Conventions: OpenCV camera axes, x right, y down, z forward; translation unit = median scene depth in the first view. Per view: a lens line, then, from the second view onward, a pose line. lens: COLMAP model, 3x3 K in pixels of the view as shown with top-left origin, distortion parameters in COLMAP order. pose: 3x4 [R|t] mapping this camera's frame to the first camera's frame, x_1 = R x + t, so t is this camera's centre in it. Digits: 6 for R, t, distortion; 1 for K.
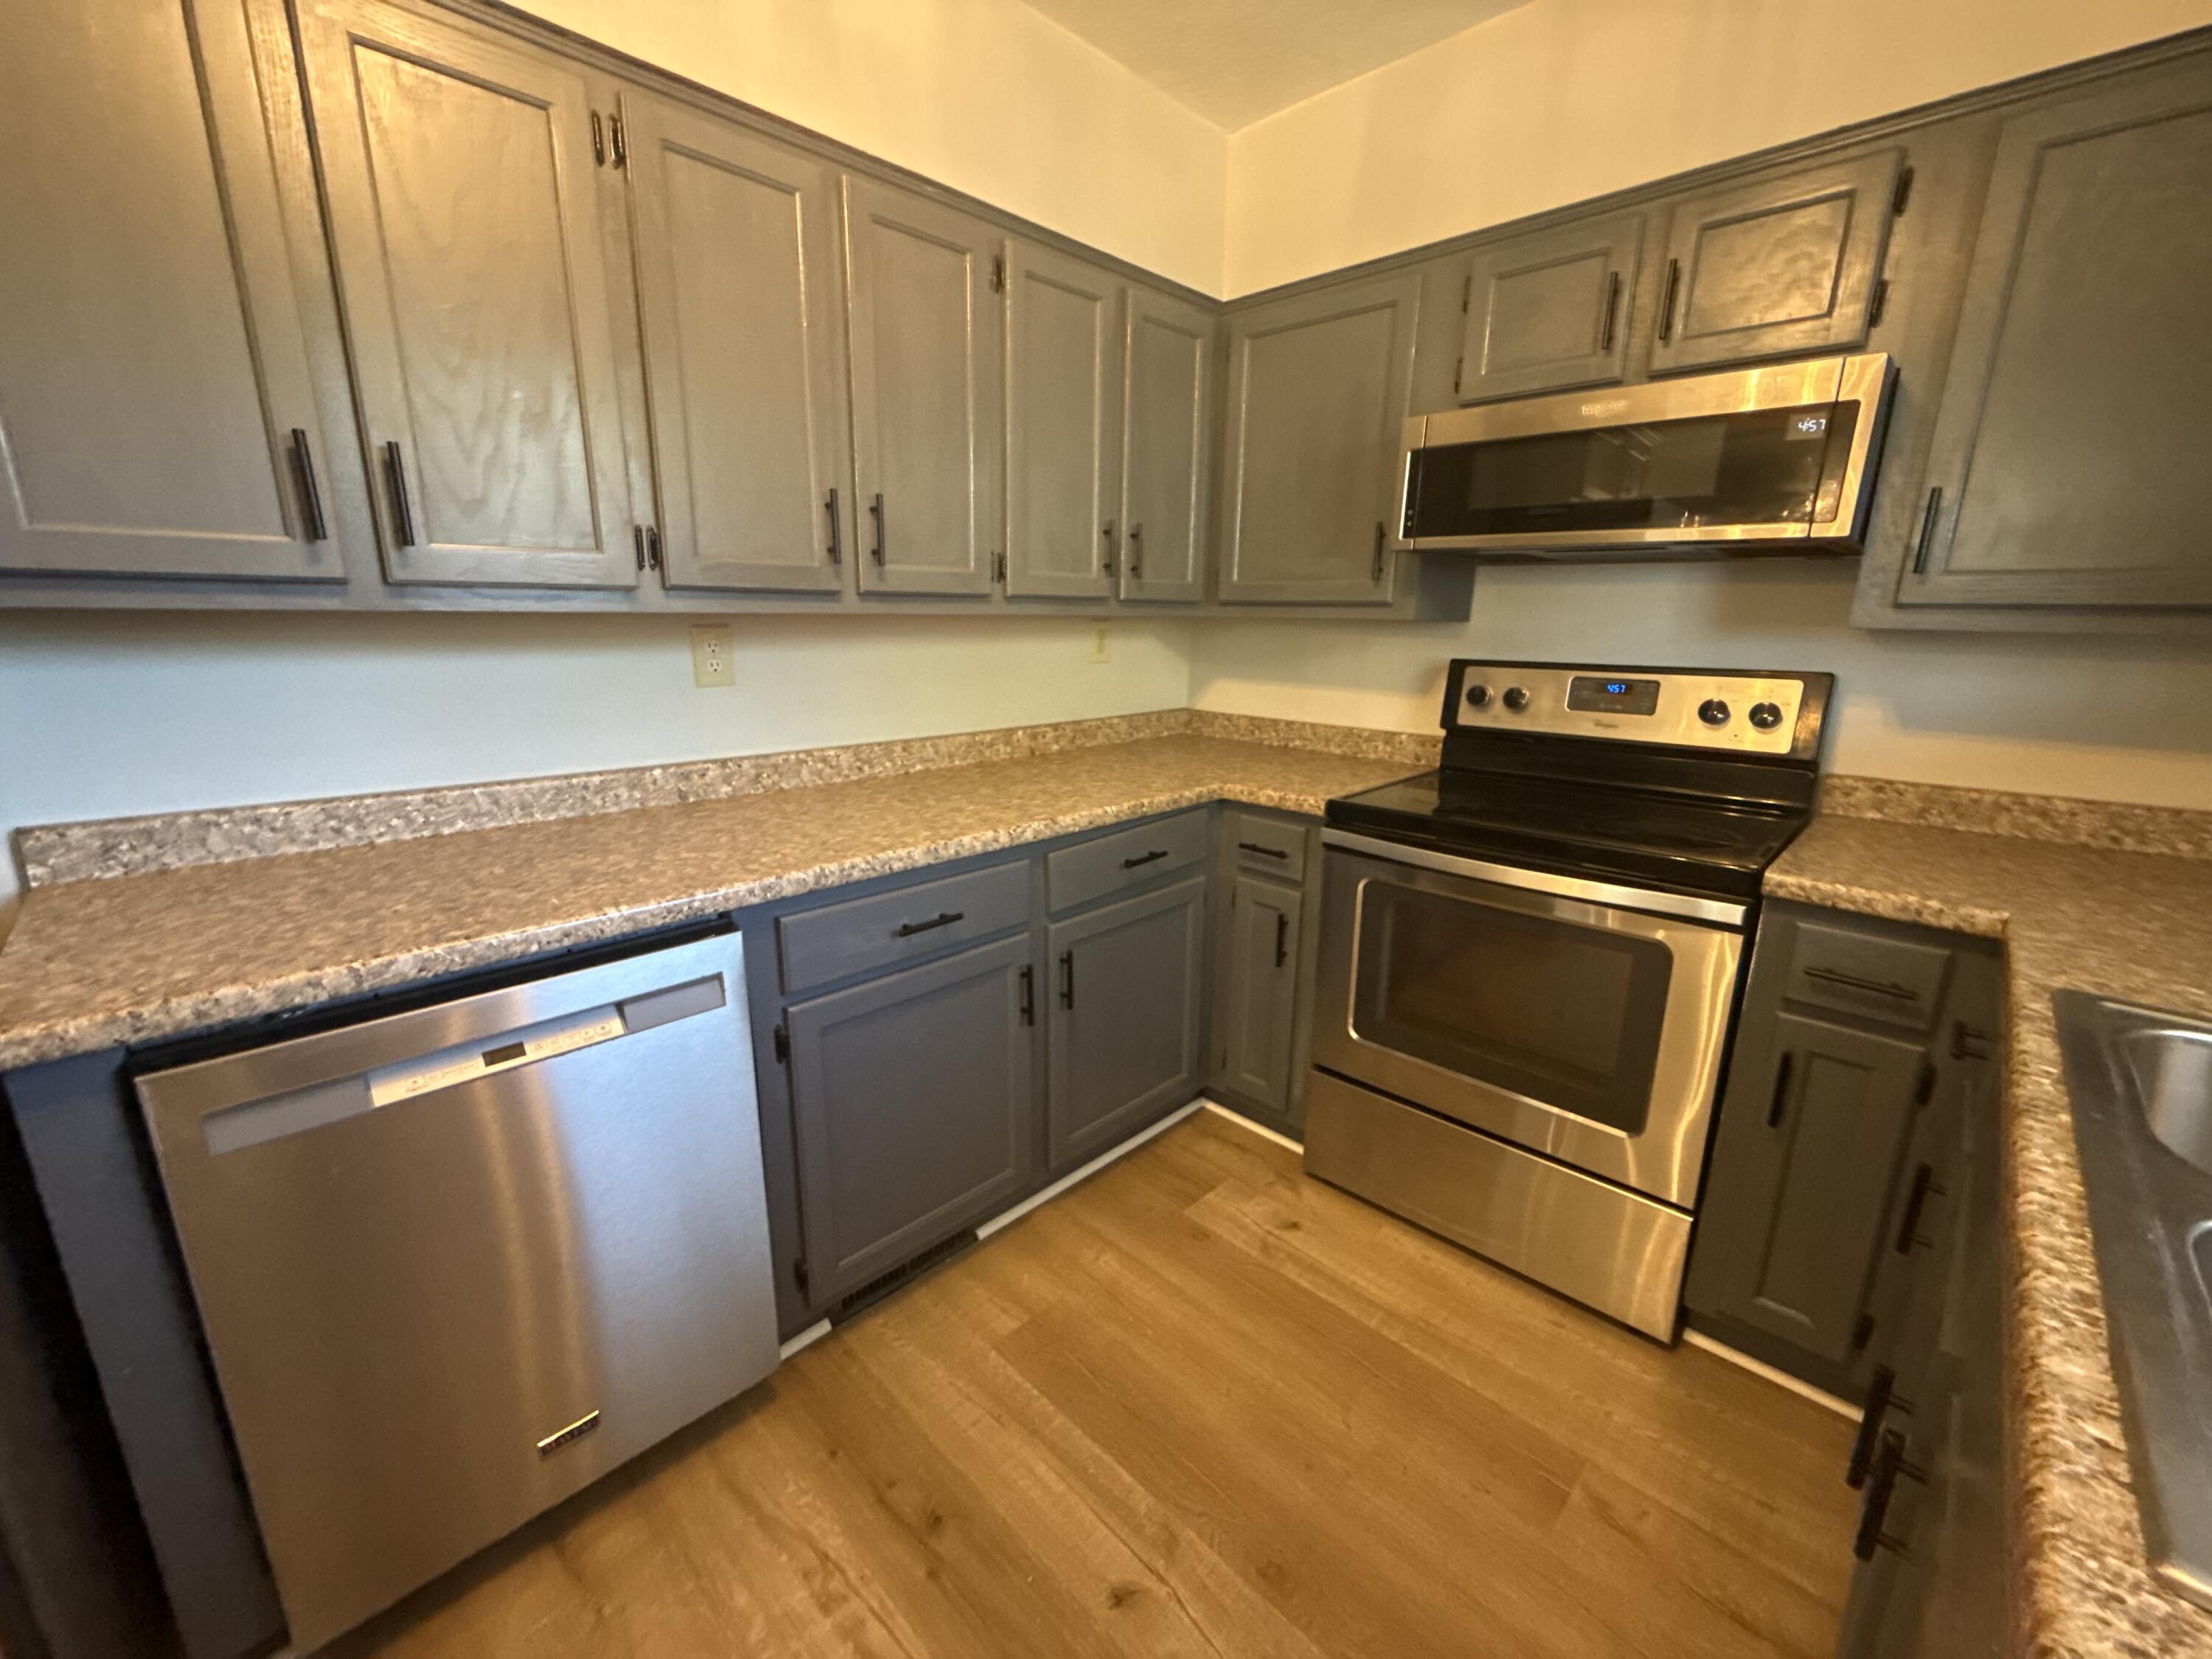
lens RADIAL K [[886.1, 0, 1101.9], [0, 886.1, 831.3], [0, 0, 1]] dist [0.002329, 0.000395]
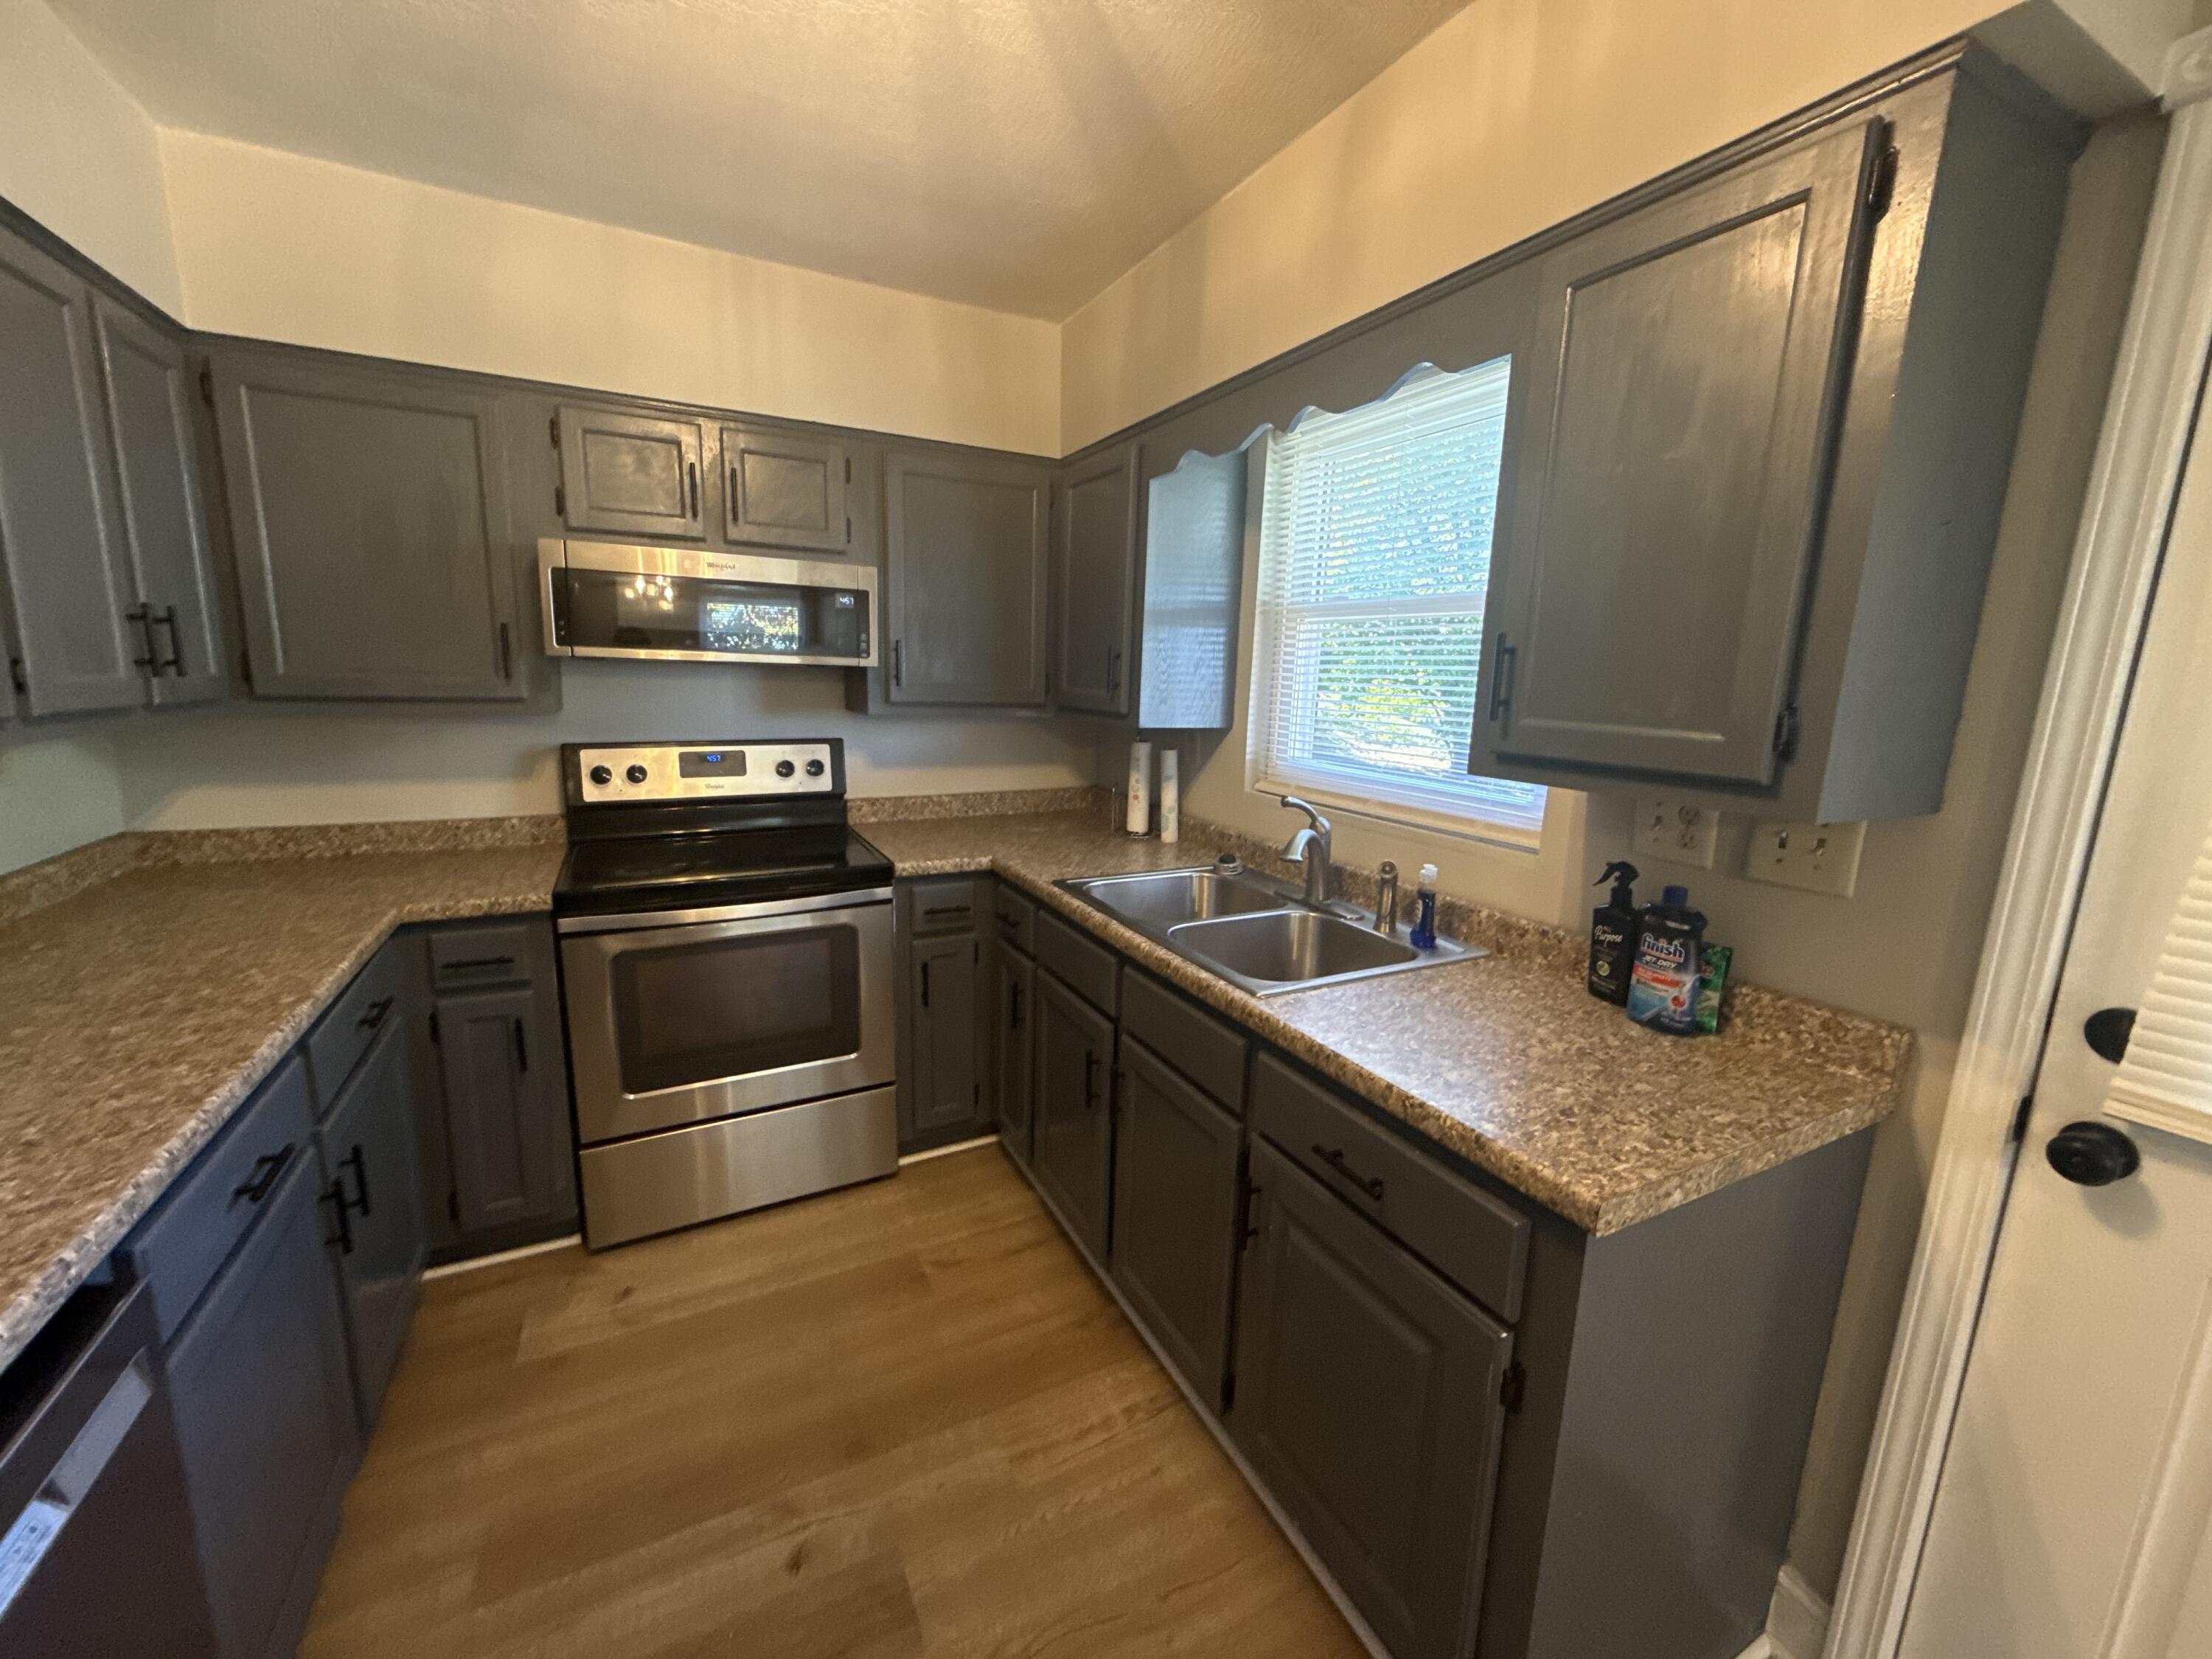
lens RADIAL K [[886.1, 0, 1104.6], [0, 886.1, 828.9], [0, 0, 1]] dist [0.002329, 0.000395]
pose [[0.308910, -0.177471, 0.934387, -0.491473], [0.205023, 0.971764, 0.116789, -0.094533], [-0.928731, 0.155494, 0.336573, 0.035341]]
